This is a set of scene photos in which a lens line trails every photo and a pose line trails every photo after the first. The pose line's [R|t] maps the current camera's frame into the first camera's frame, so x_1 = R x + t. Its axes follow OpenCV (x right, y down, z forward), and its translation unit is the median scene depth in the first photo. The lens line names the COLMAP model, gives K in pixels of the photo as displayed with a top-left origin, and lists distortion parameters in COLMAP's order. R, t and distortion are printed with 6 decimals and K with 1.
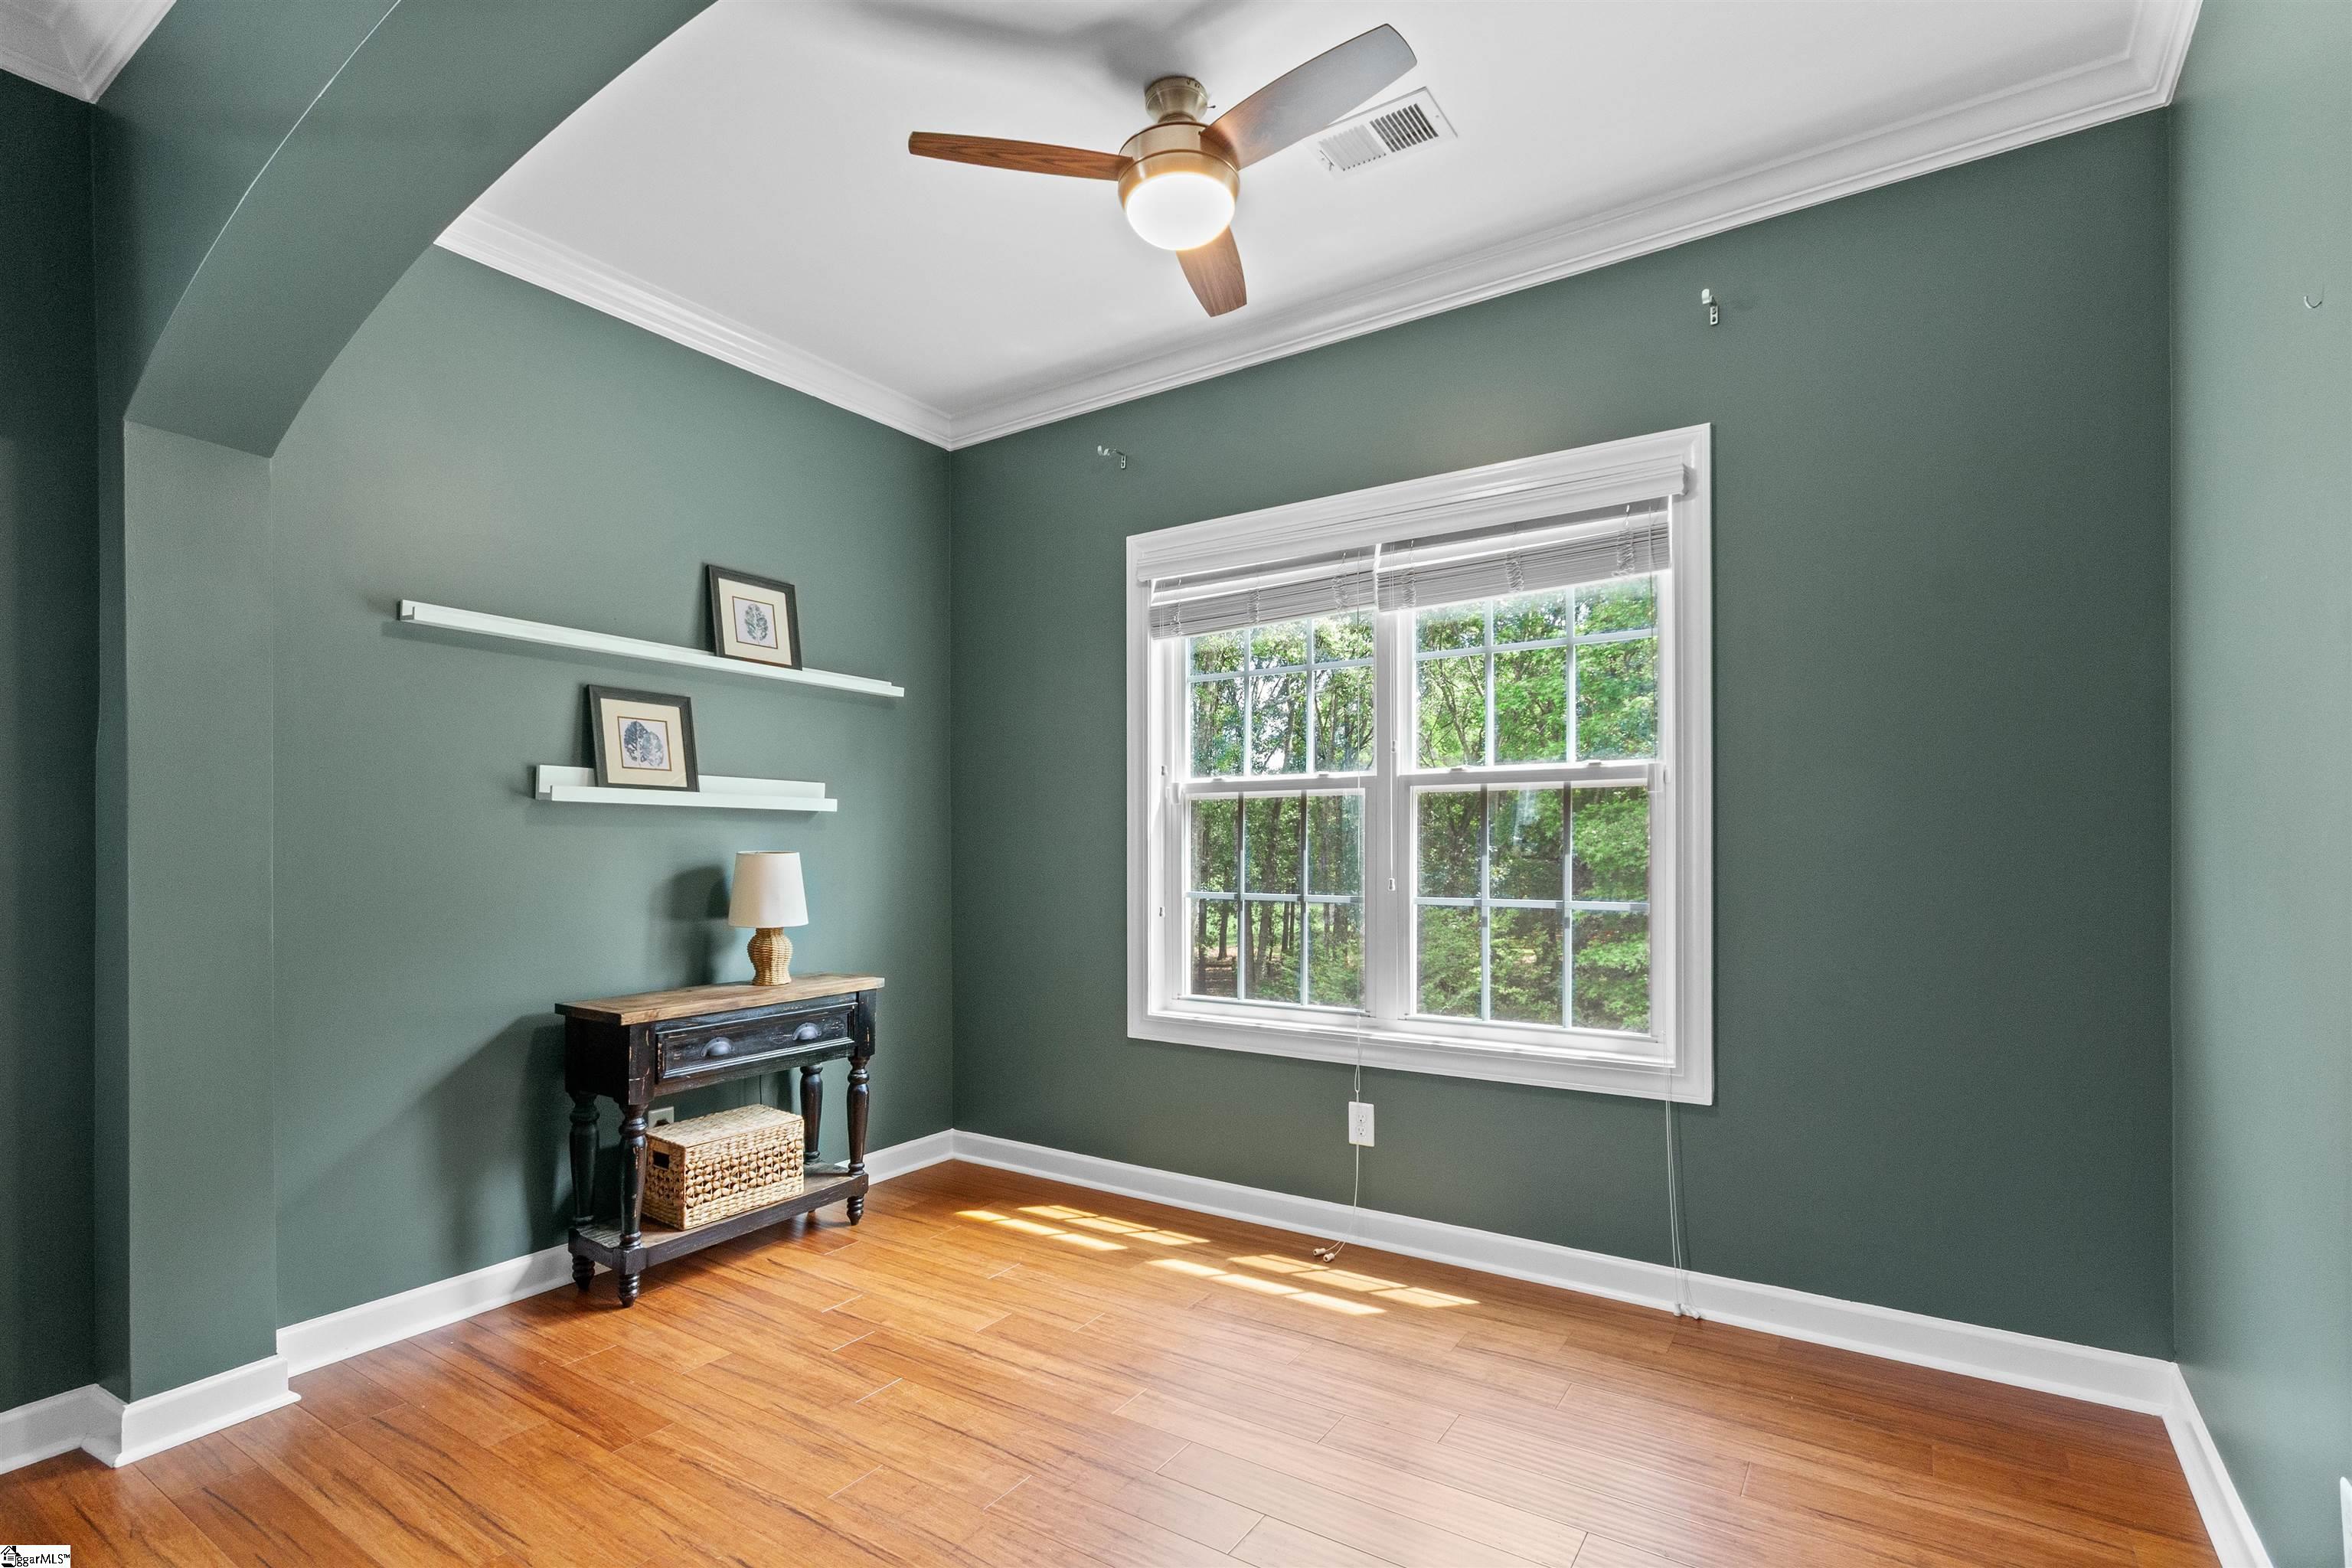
lens RADIAL K [[1105.8, 0, 1159.2], [0, 1105.8, 855.1], [0, 0, 1]] dist [0.005204, 0.001476]
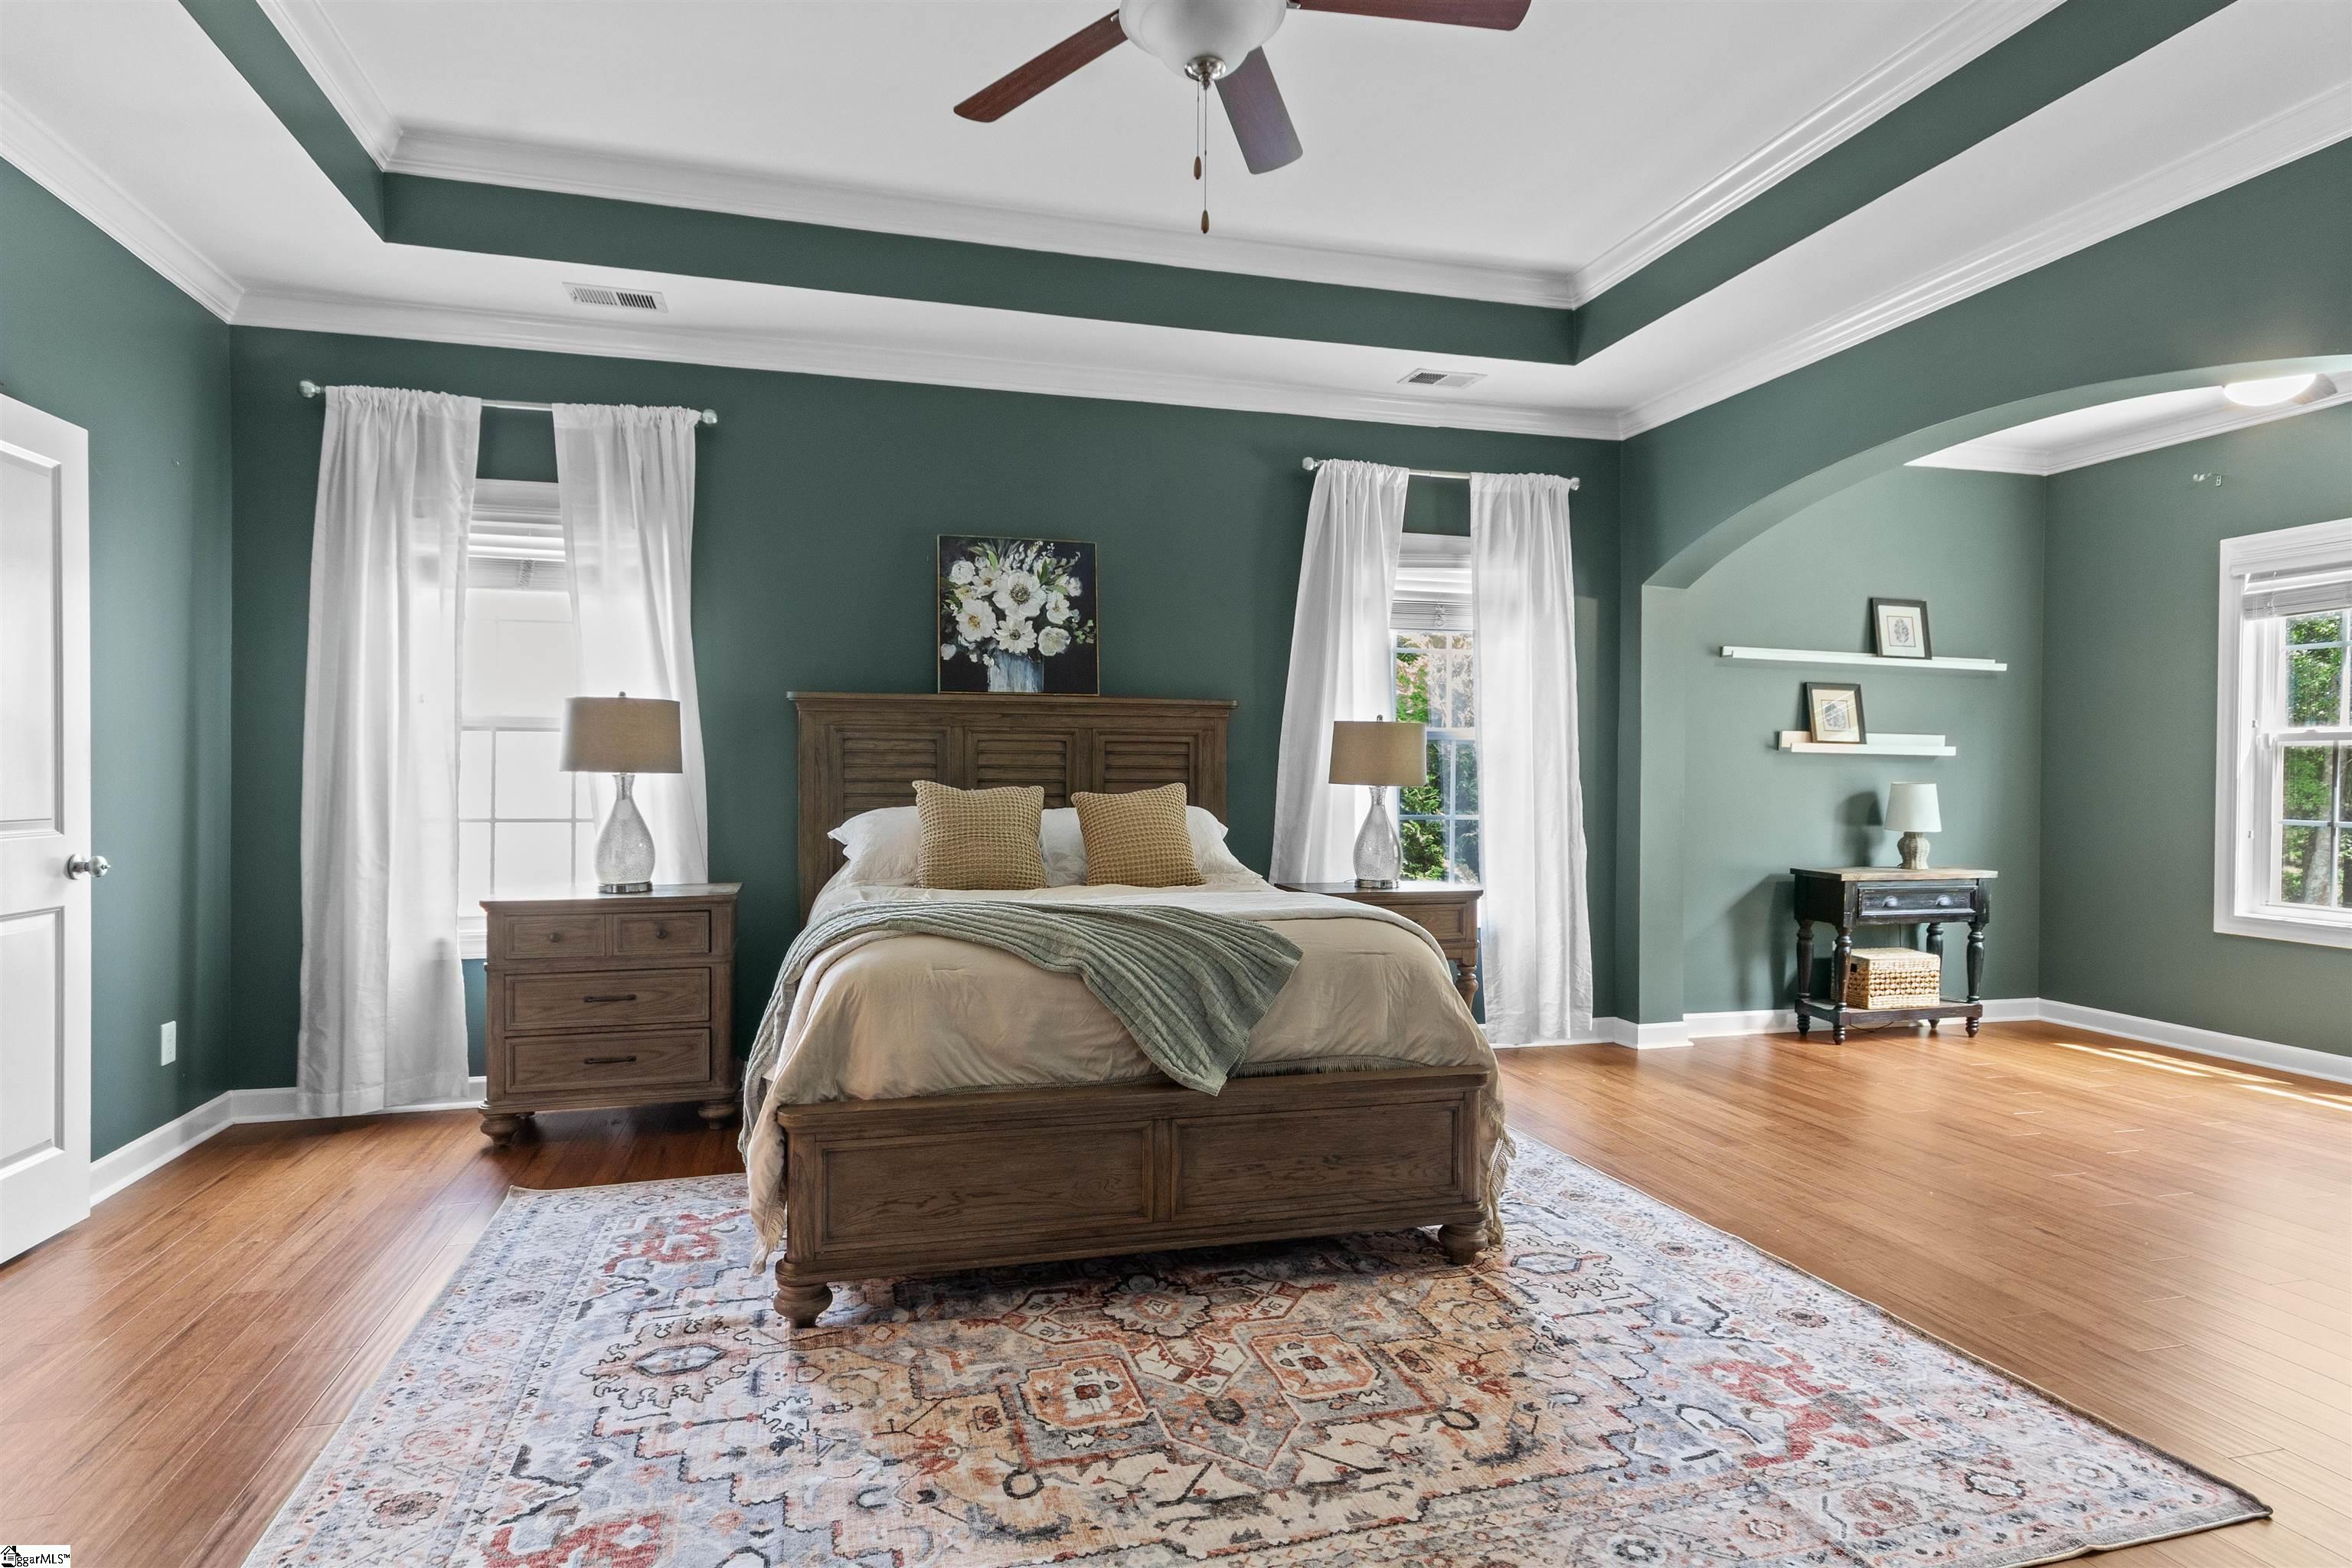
lens RADIAL K [[1275.6, 0, 1179.1], [0, 1275.6, 782.0], [0, 0, 1]] dist [0.005293, 0.000590]
pose [[0.763986, 0.015110, -0.645056, 0.011331], [-0.016530, 0.999856, 0.003843, 0.006064], [0.645021, 0.007727, 0.764125, -1.018203]]
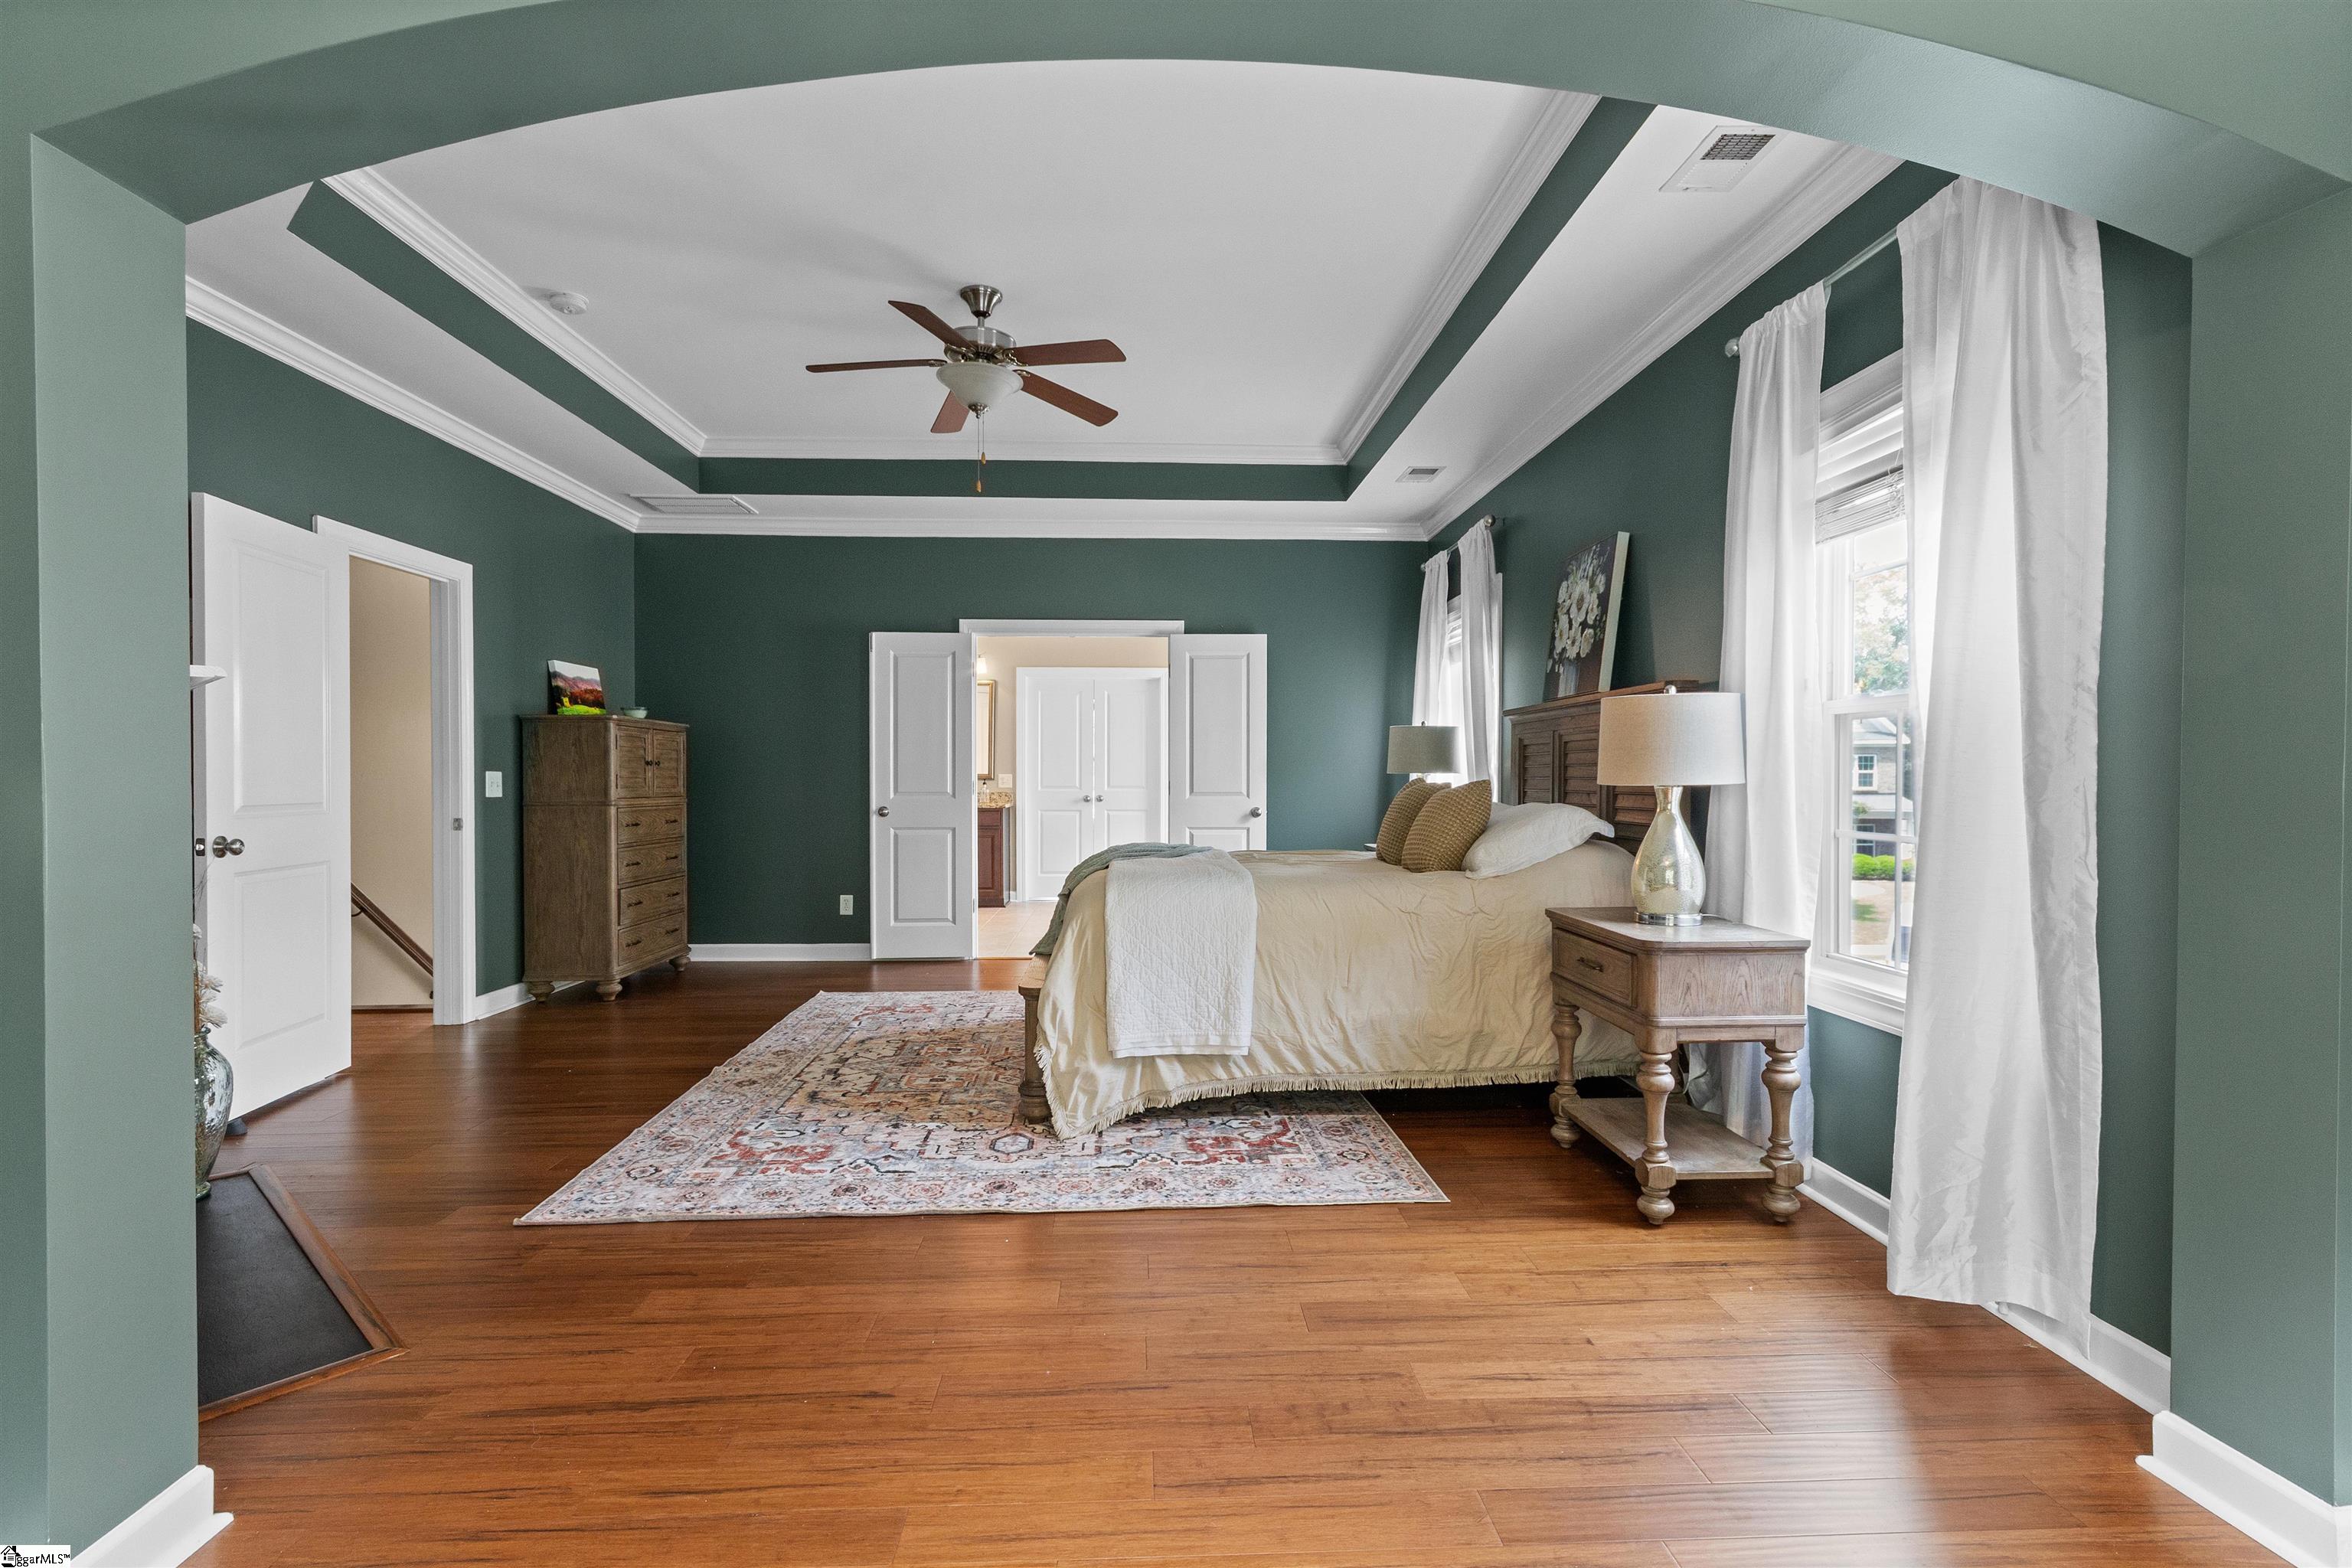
lens RADIAL K [[1105.8, 0, 1182.5], [0, 1105.8, 783.7], [0, 0, 1]] dist [0.005204, 0.001476]
pose [[-0.794292, 0.010098, -0.607453, 0.127199], [-0.000561, 0.999849, 0.017355, -0.004700], [0.607537, 0.014126, -0.794166, 0.797483]]
